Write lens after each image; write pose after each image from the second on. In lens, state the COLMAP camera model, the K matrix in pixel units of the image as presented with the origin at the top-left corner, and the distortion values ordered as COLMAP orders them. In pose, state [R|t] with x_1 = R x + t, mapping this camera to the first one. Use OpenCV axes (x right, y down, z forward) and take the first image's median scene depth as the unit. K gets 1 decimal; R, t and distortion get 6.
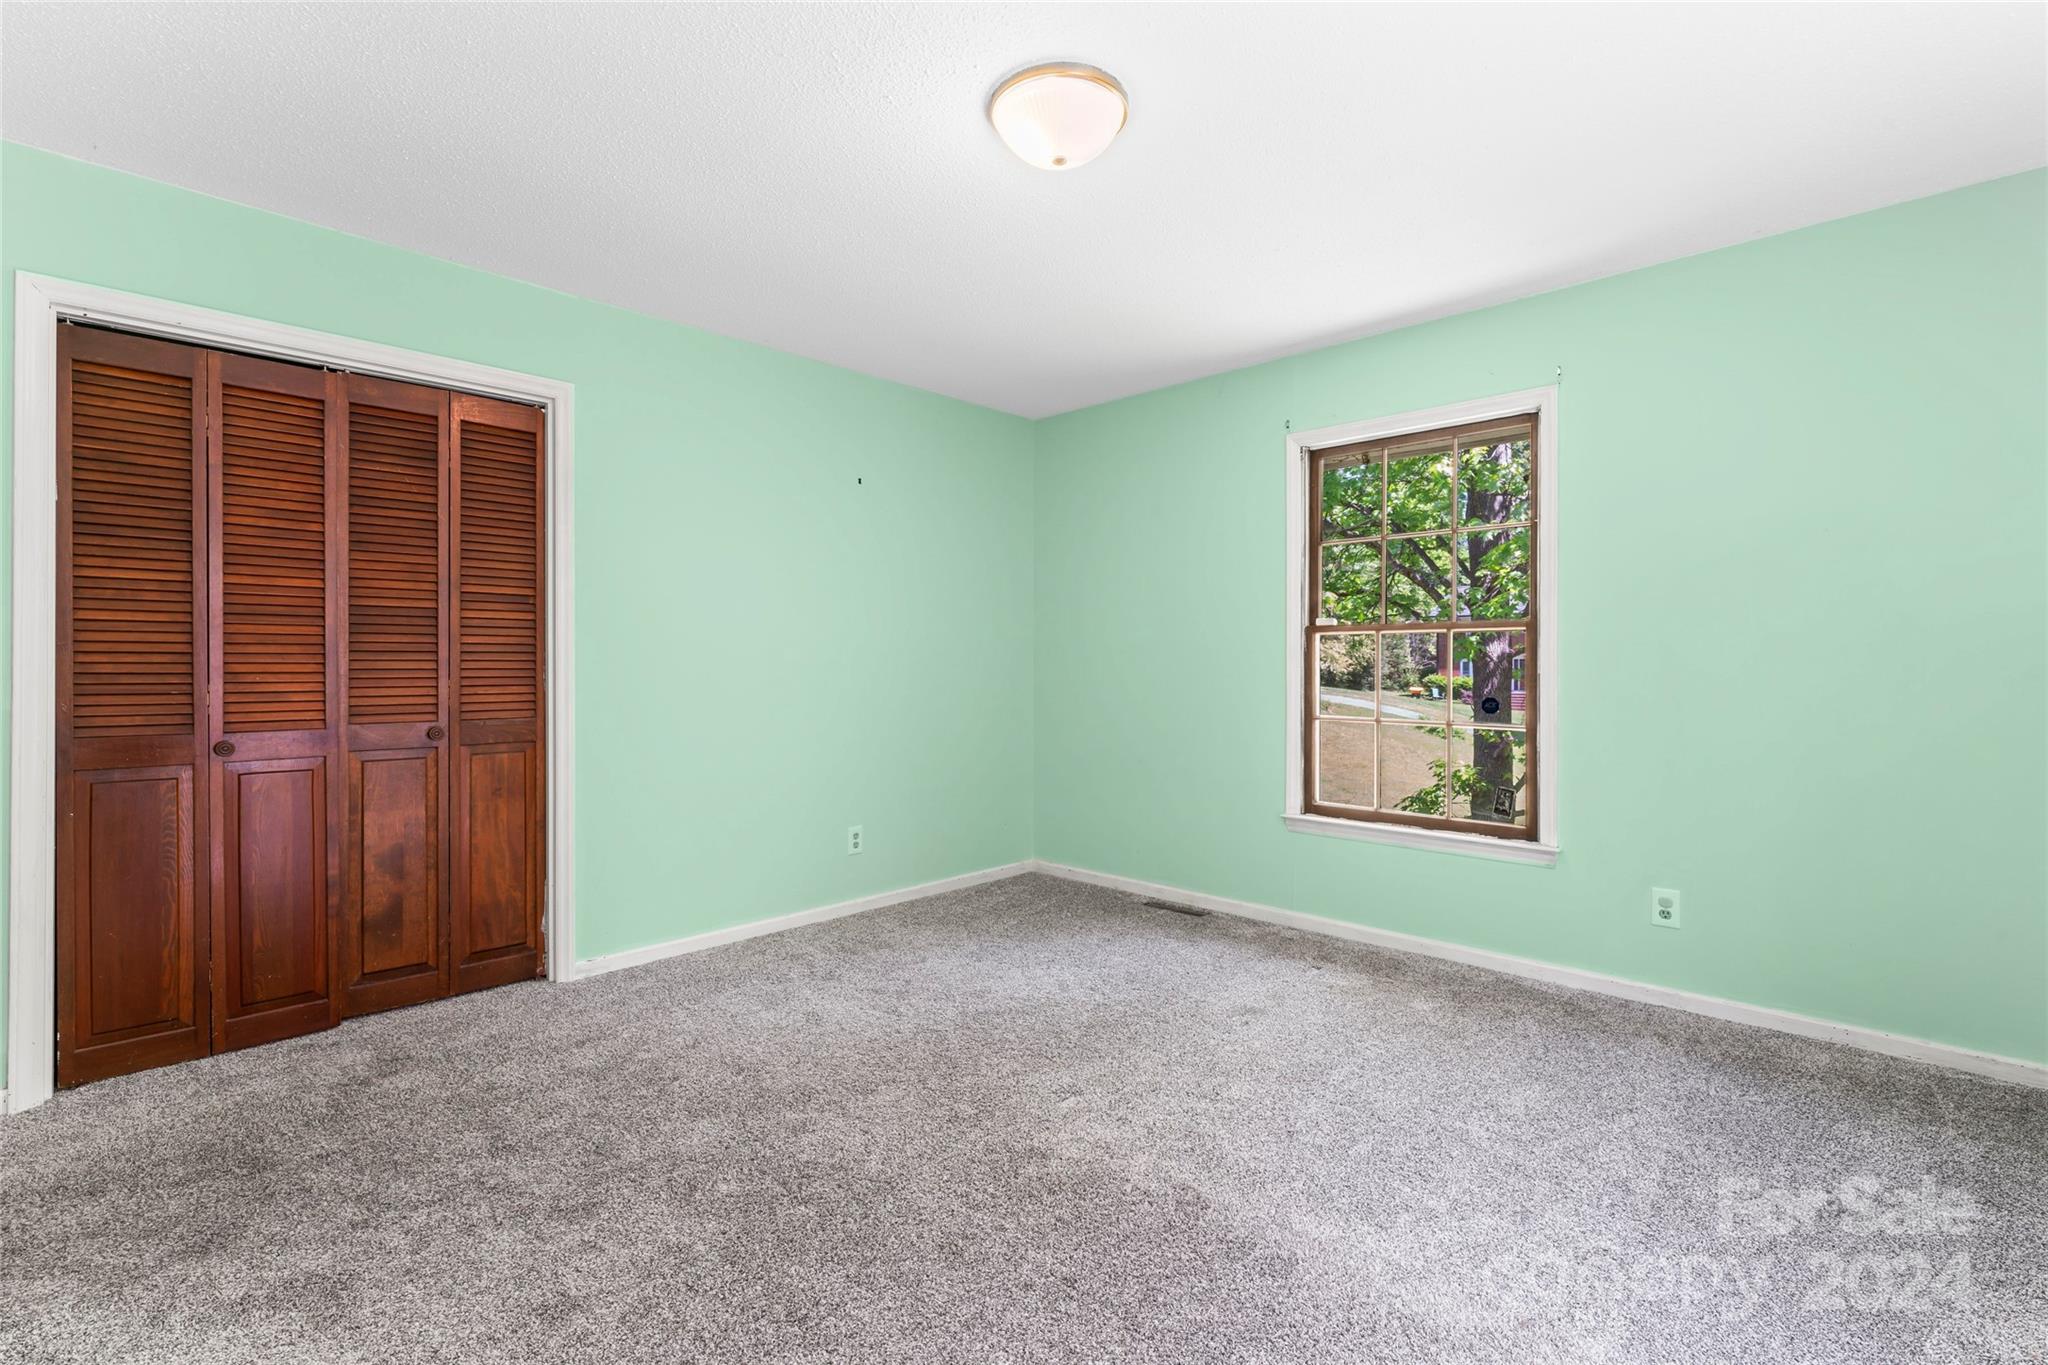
lens RADIAL K [[935.3, 0, 1020.9], [0, 935.3, 665.5], [0, 0, 1]] dist [-0.001453, -0.000253]
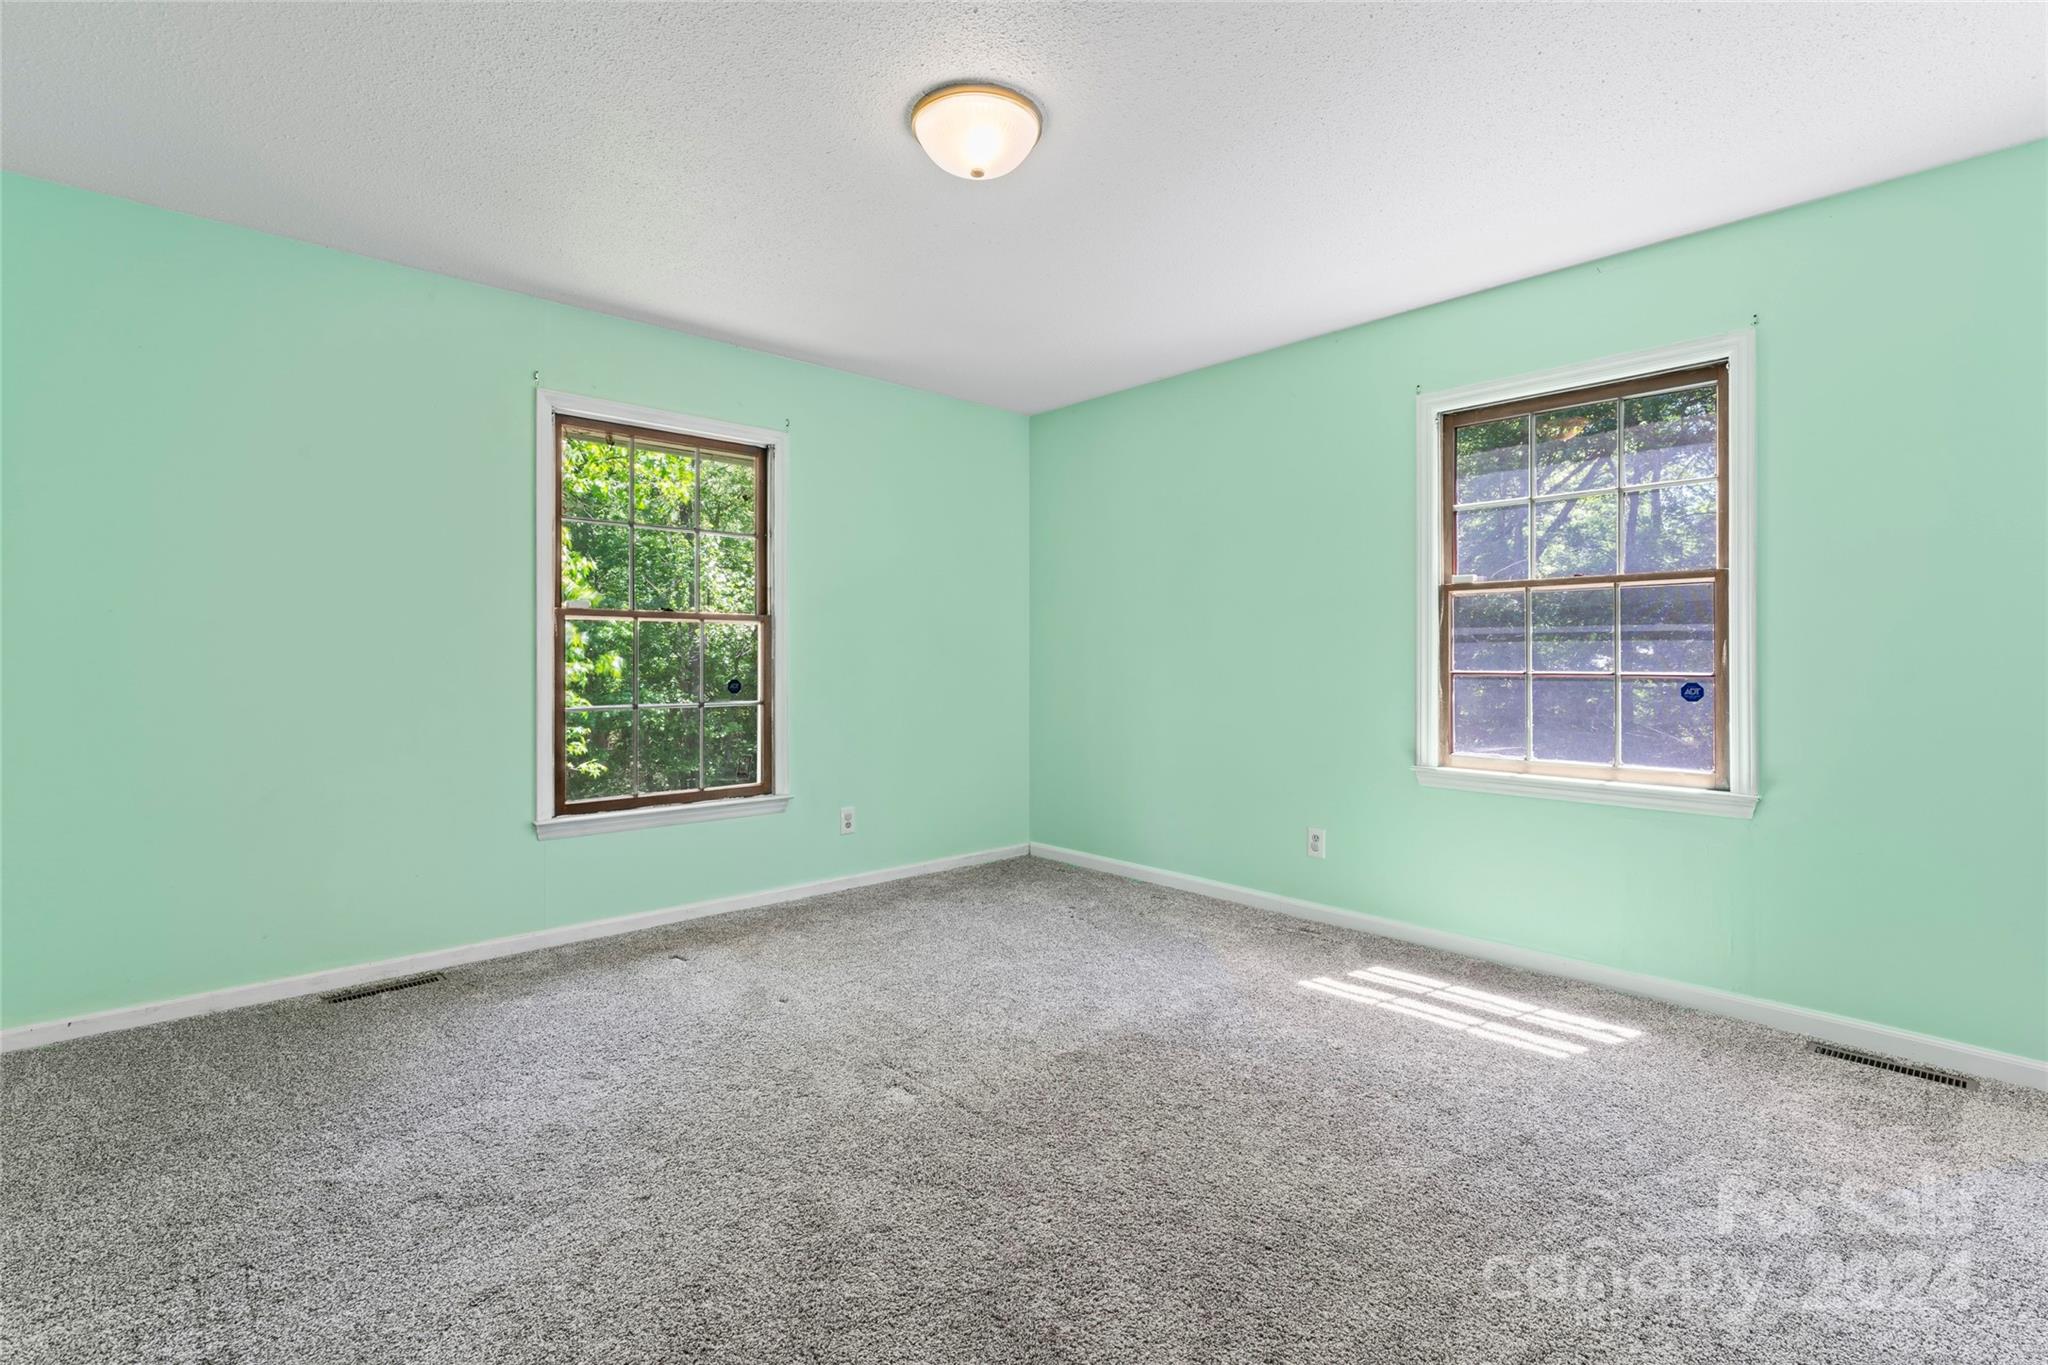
lens RADIAL K [[935.3, 0, 1020.9], [0, 935.3, 665.5], [0, 0, 1]] dist [-0.001453, -0.000253]
pose [[0.048024, -0.010695, 0.998789, -0.660725], [-0.000368, 0.999942, 0.010725, 0.003932], [-0.998846, -0.000883, 0.048018, 0.593174]]
